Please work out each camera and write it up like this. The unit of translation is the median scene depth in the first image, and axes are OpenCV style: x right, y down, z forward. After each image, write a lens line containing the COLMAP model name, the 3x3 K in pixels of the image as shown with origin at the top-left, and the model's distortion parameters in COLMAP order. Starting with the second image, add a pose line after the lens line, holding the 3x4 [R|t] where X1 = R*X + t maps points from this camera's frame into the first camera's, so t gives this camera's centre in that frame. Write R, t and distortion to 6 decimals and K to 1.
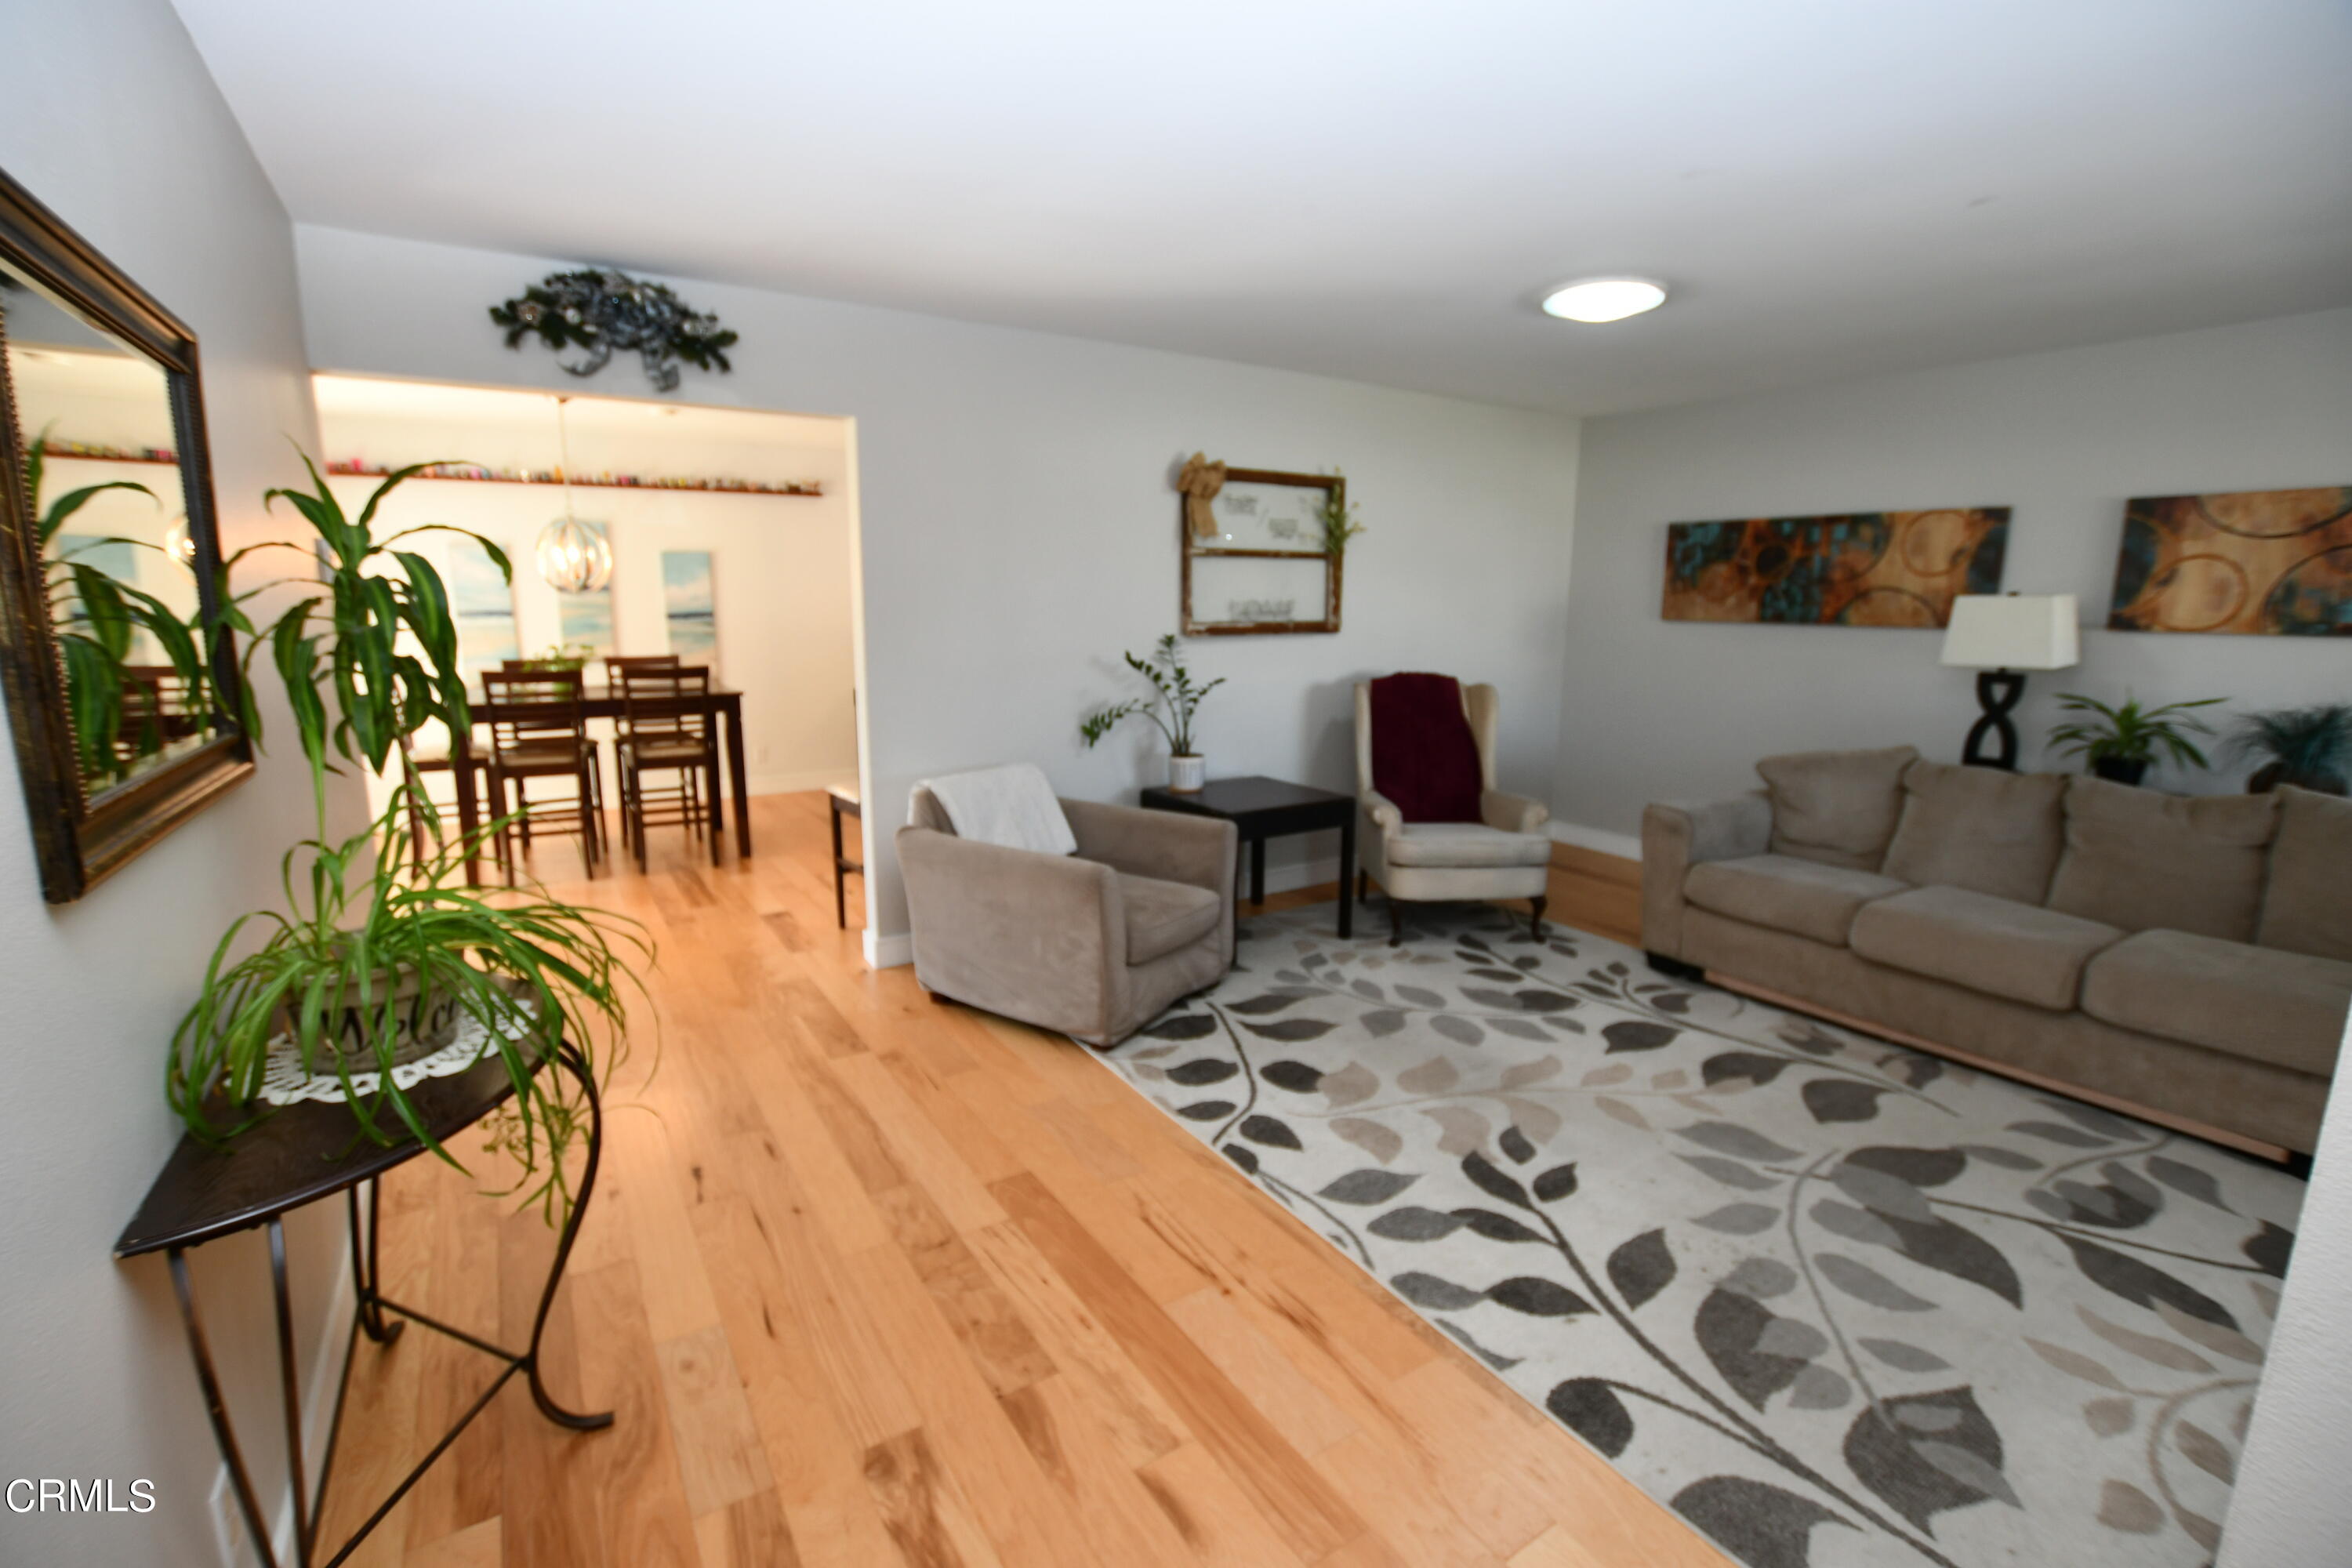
lens RADIAL K [[1032.0, 0, 1171.2], [0, 1032.0, 779.3], [0, 0, 1]] dist [-0.038534, 0.008543]
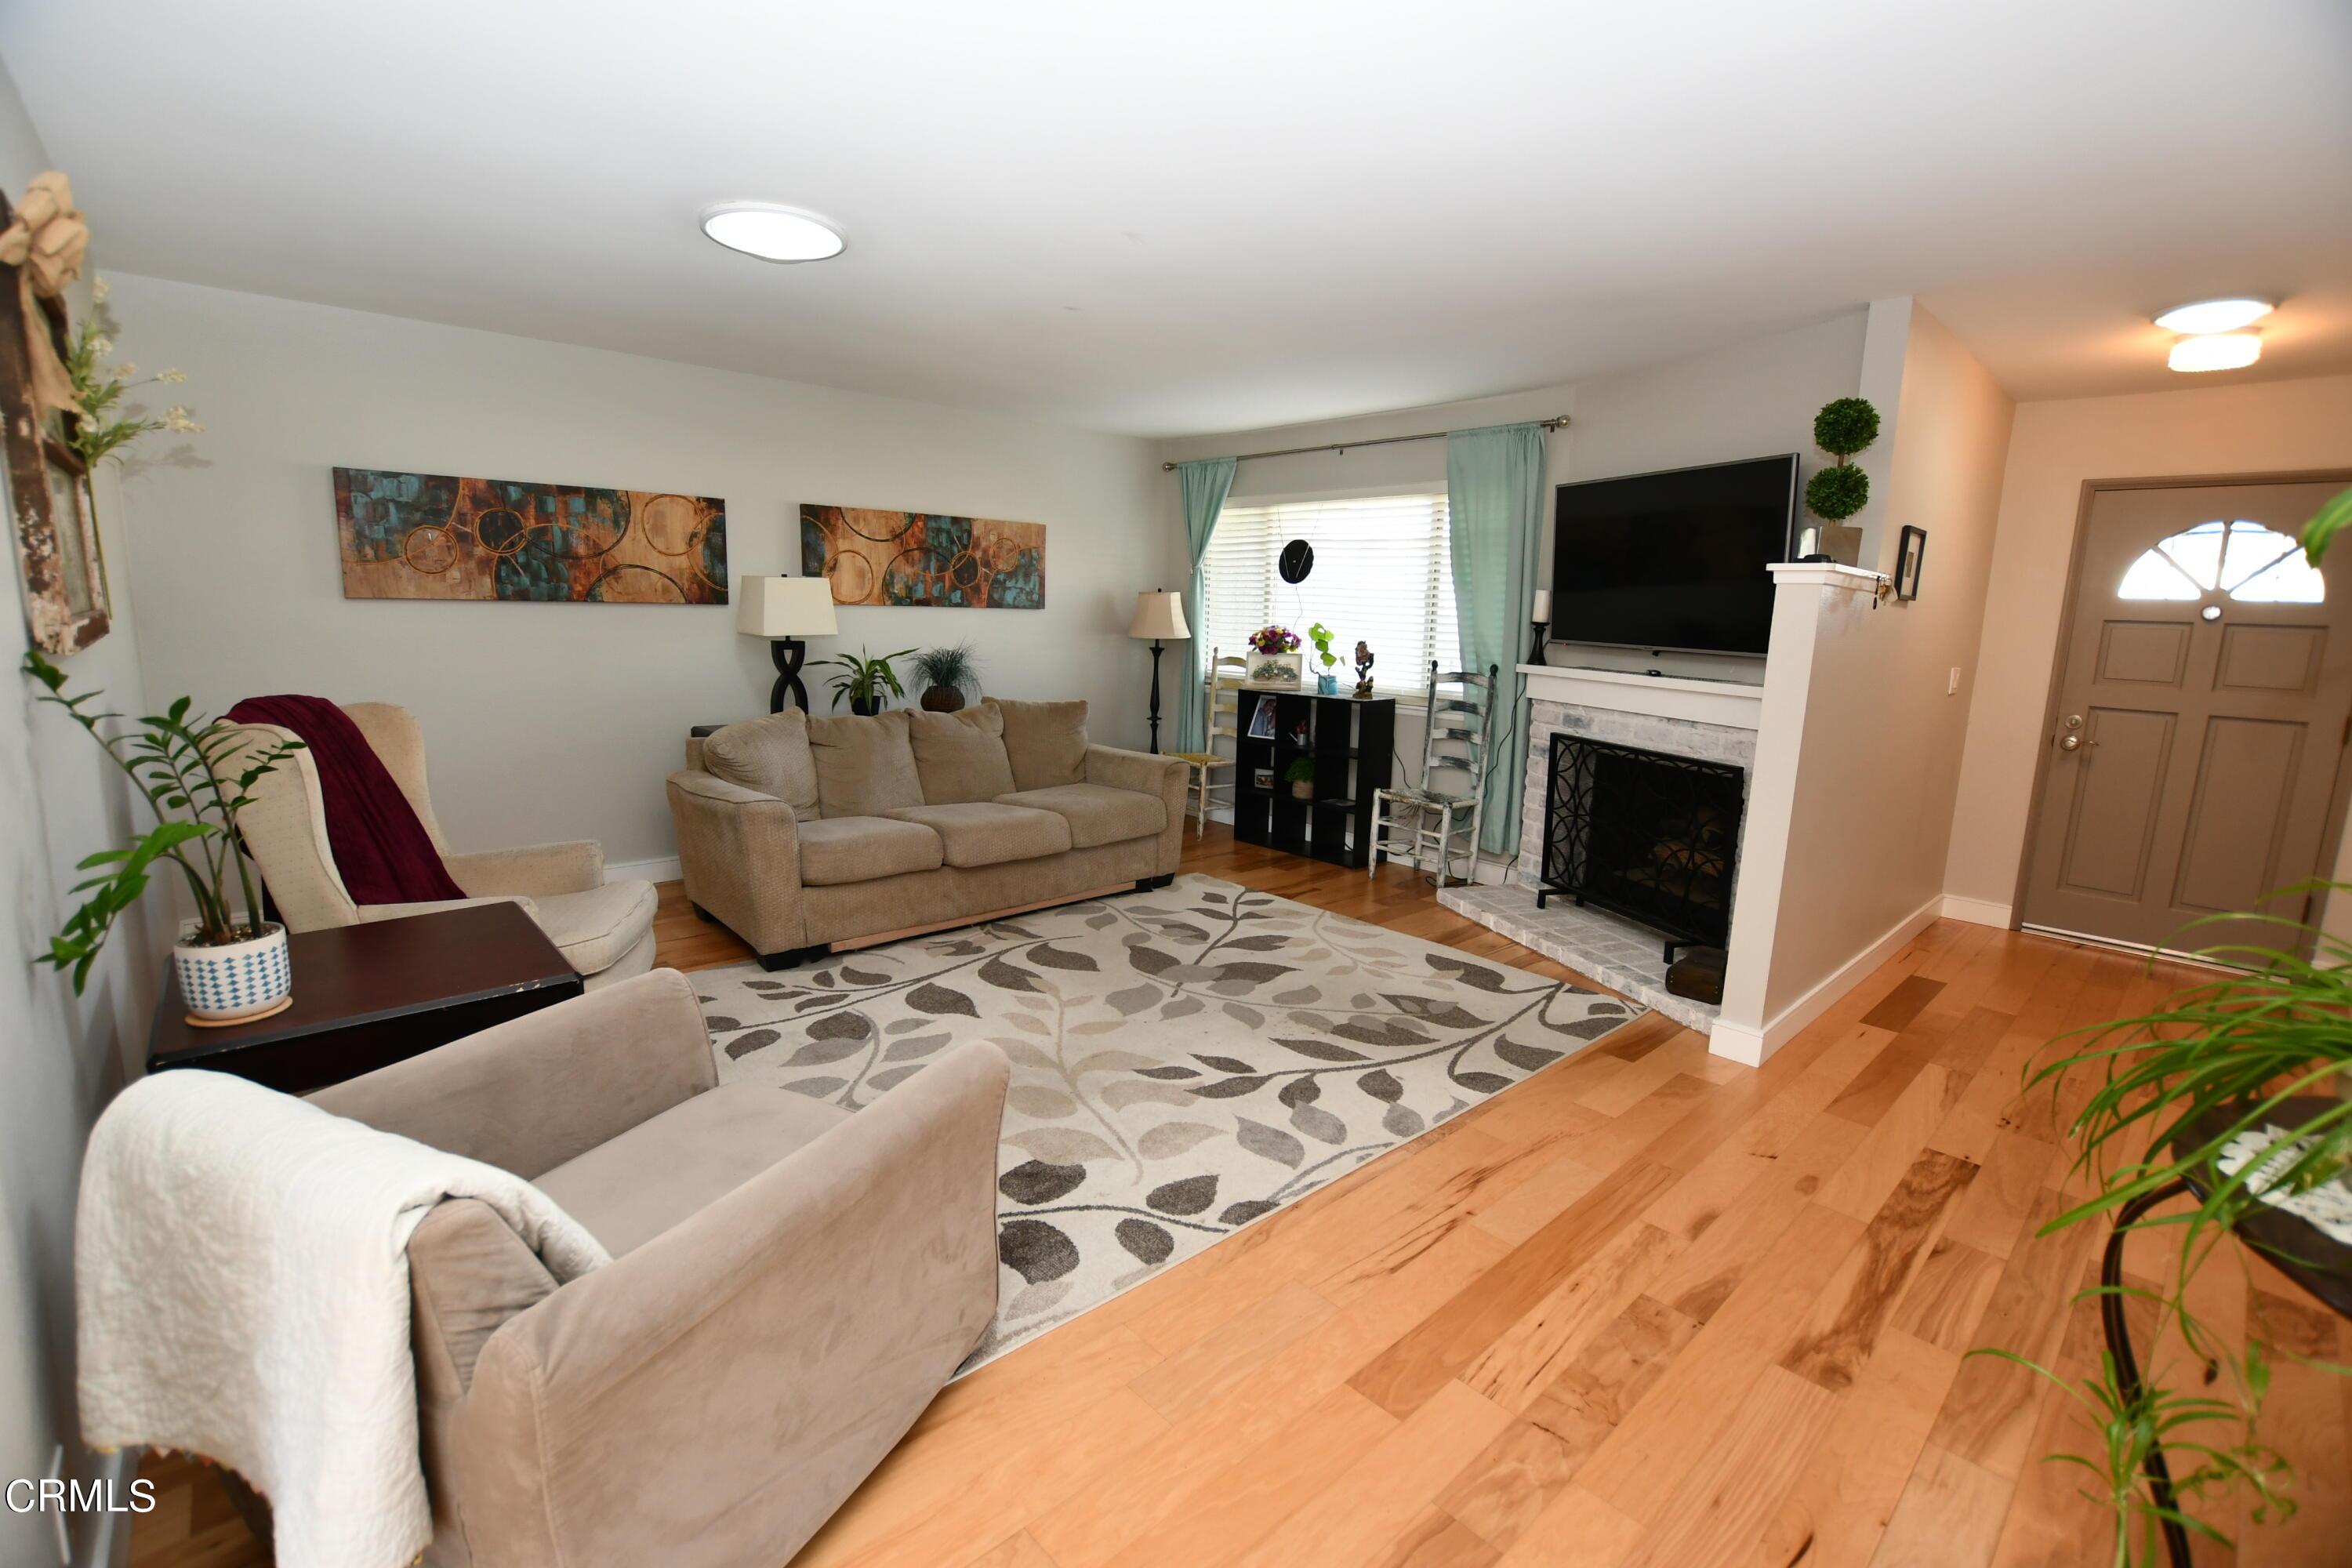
lens RADIAL K [[1032.0, 0, 1171.2], [0, 1032.0, 779.3], [0, 0, 1]] dist [-0.038534, 0.008543]
pose [[-0.164248, -0.173720, 0.971002, -0.626401], [0.142314, 0.969898, 0.197595, -0.158862], [-0.976099, 0.170642, -0.134581, 0.970252]]
